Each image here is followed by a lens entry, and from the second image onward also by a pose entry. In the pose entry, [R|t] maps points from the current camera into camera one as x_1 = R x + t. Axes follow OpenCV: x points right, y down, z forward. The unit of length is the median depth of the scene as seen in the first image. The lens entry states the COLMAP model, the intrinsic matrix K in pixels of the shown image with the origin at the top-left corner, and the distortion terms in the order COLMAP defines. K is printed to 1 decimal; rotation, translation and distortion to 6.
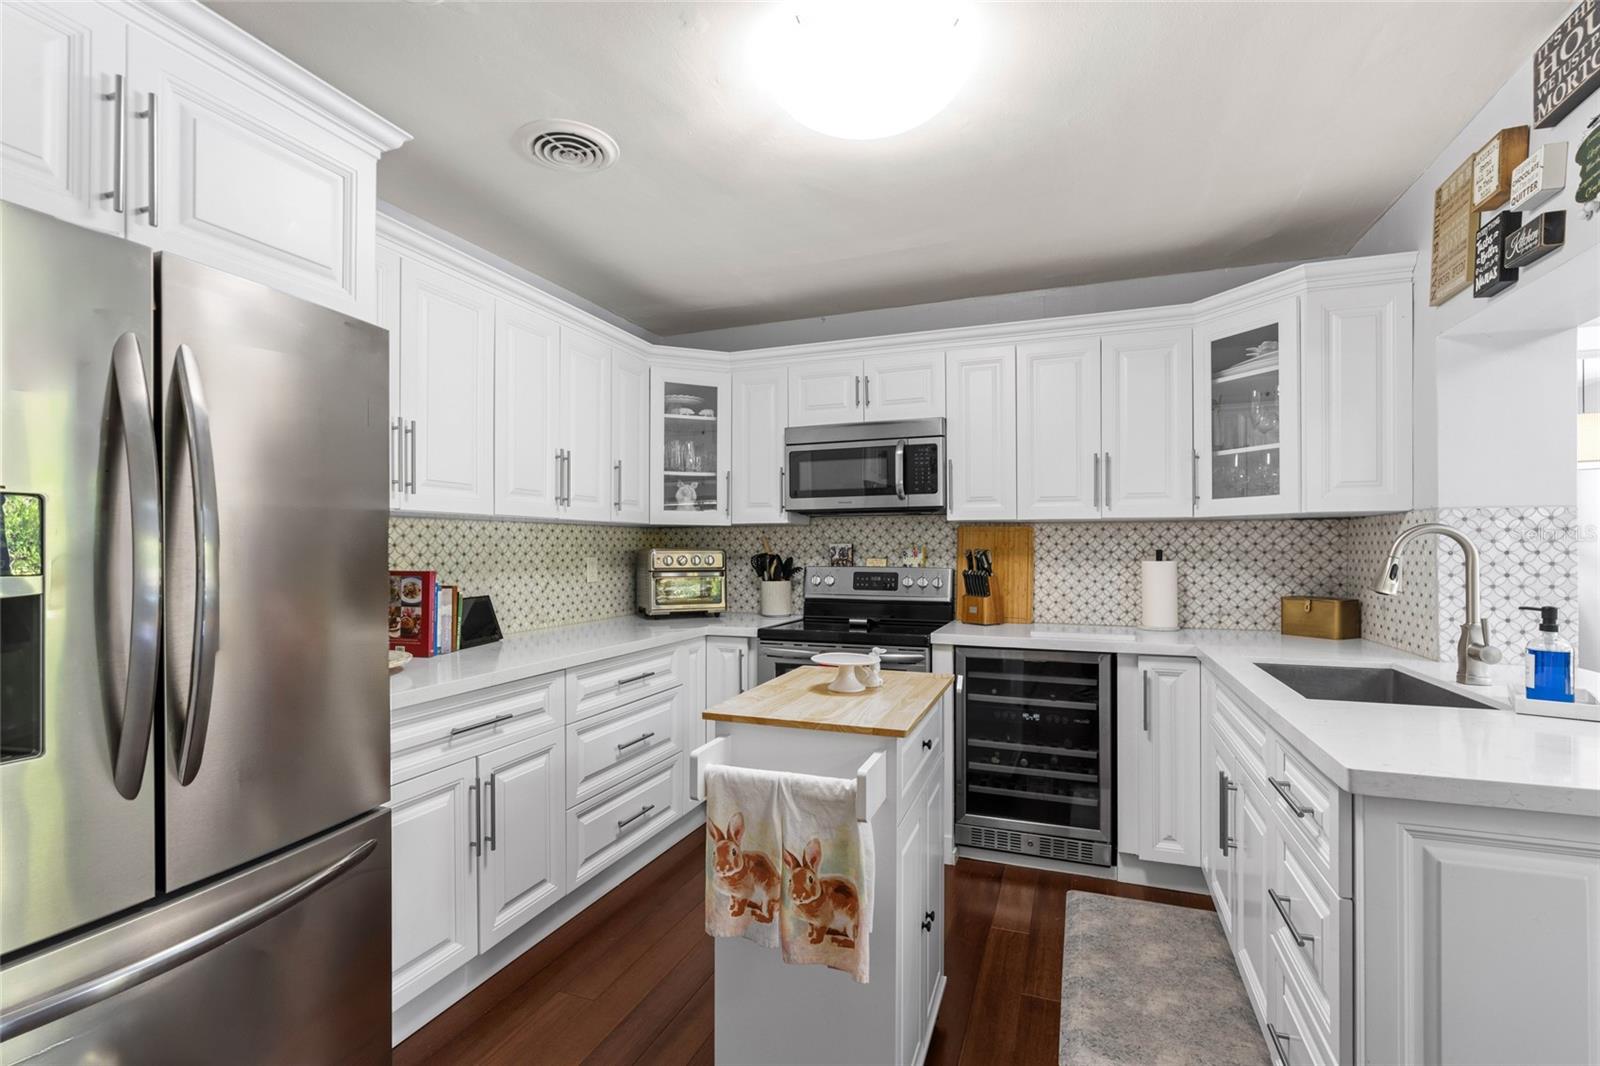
lens RADIAL K [[734.4, 0, 809.1], [0, 734.4, 546.6], [0, 0, 1]] dist [-0.008335, 0.003079]
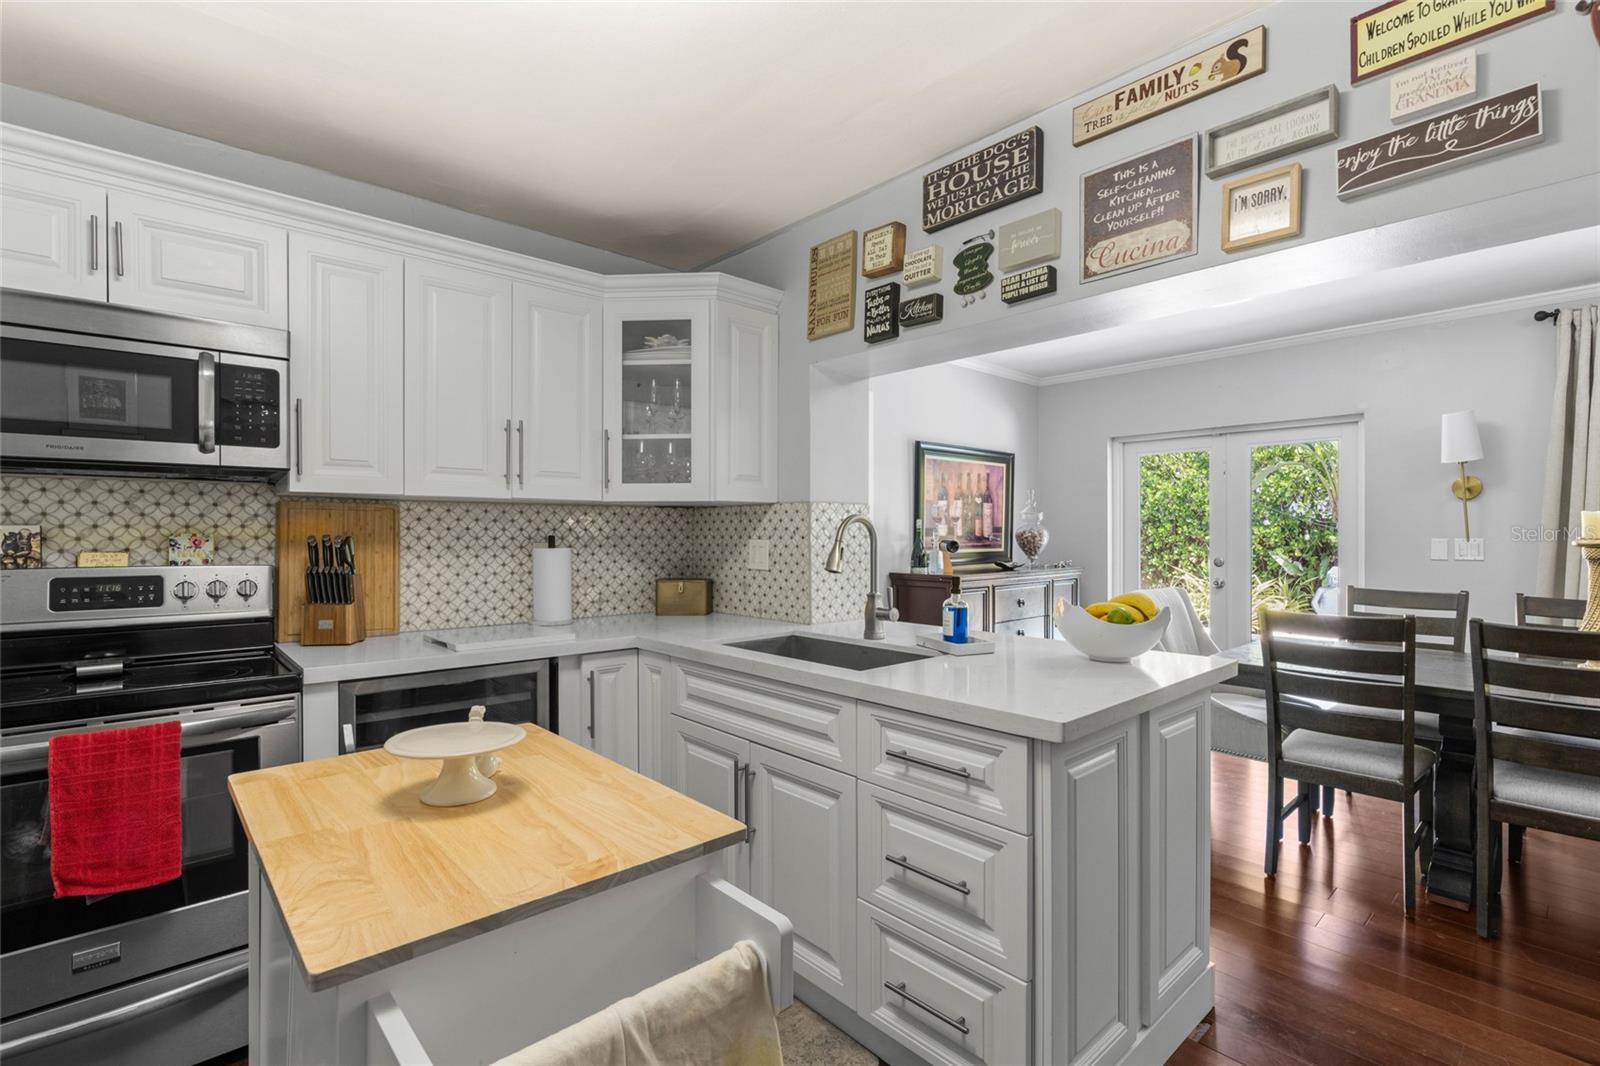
lens RADIAL K [[734.4, 0, 808.1], [0, 734.4, 530.8], [0, 0, 1]] dist [-0.008335, 0.003079]
pose [[0.457196, 0.002628, 0.889362, -0.183759], [-0.002437, 0.999996, -0.001703, -0.000811], [-0.889363, -0.001389, 0.457201, 0.305787]]
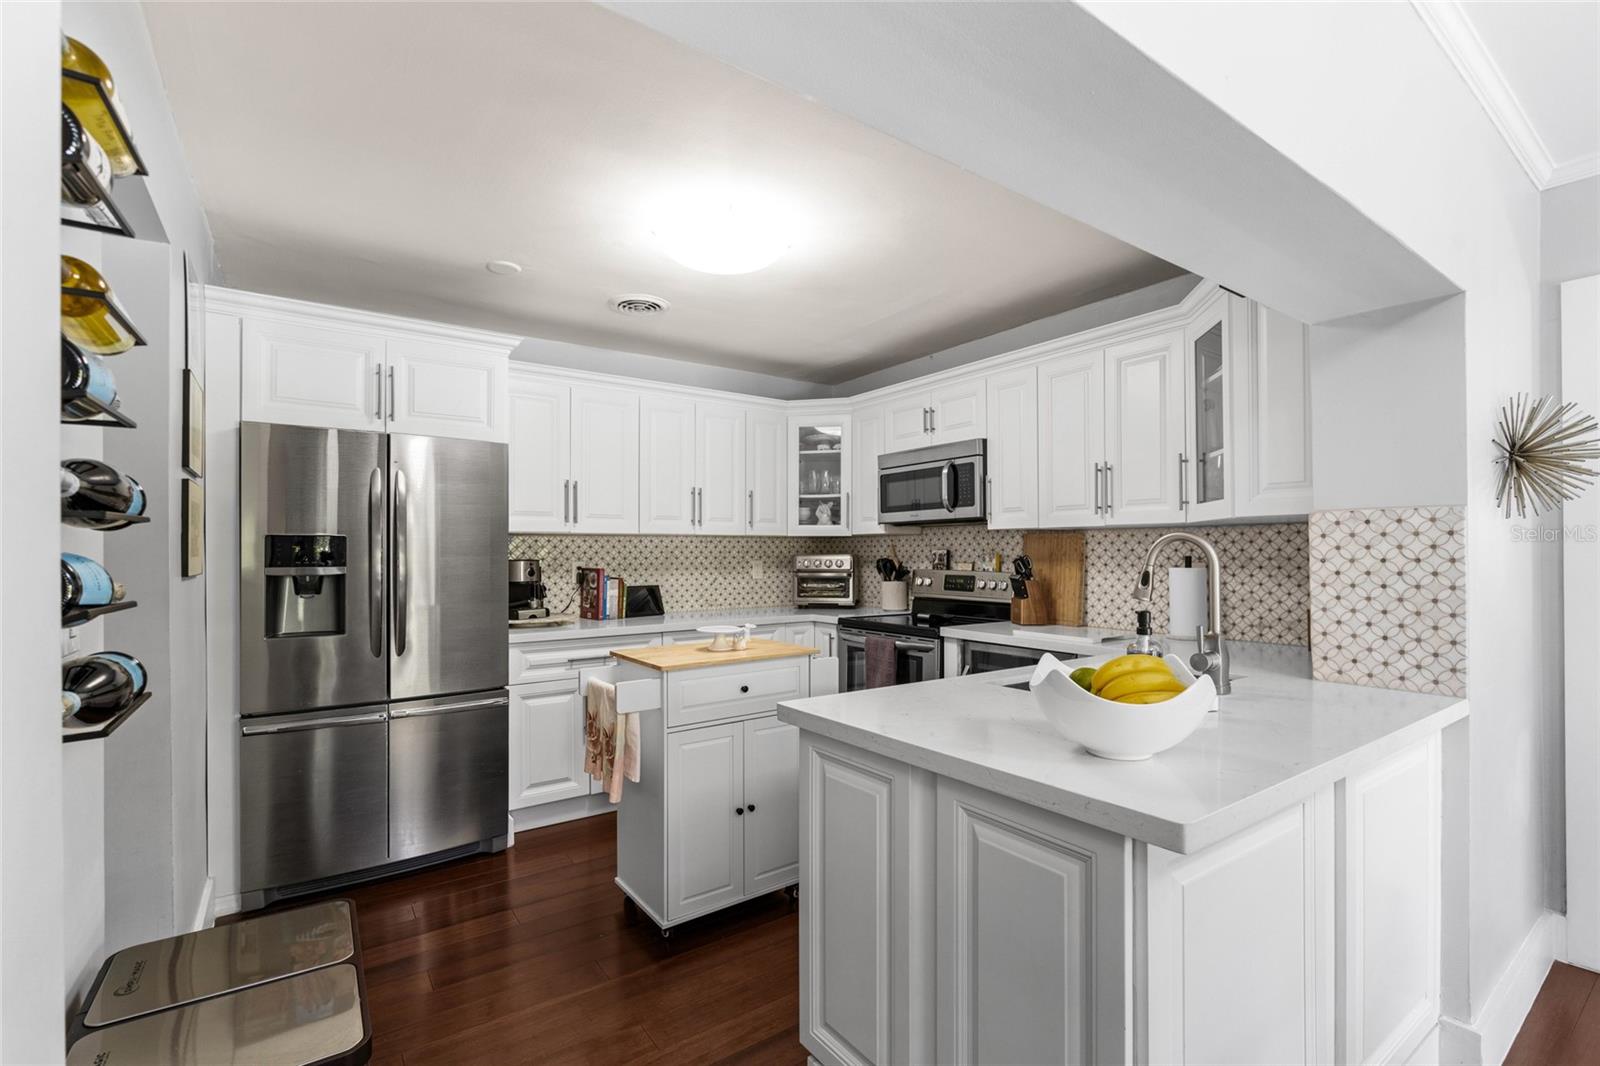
lens RADIAL K [[734.4, 0, 806.2], [0, 734.4, 540.5], [0, 0, 1]] dist [-0.008335, 0.003079]
pose [[0.823901, -0.010429, -0.566638, 0.612422], [0.002612, 0.999890, -0.014606, -0.003293], [0.566728, 0.010554, 0.823838, -0.080420]]
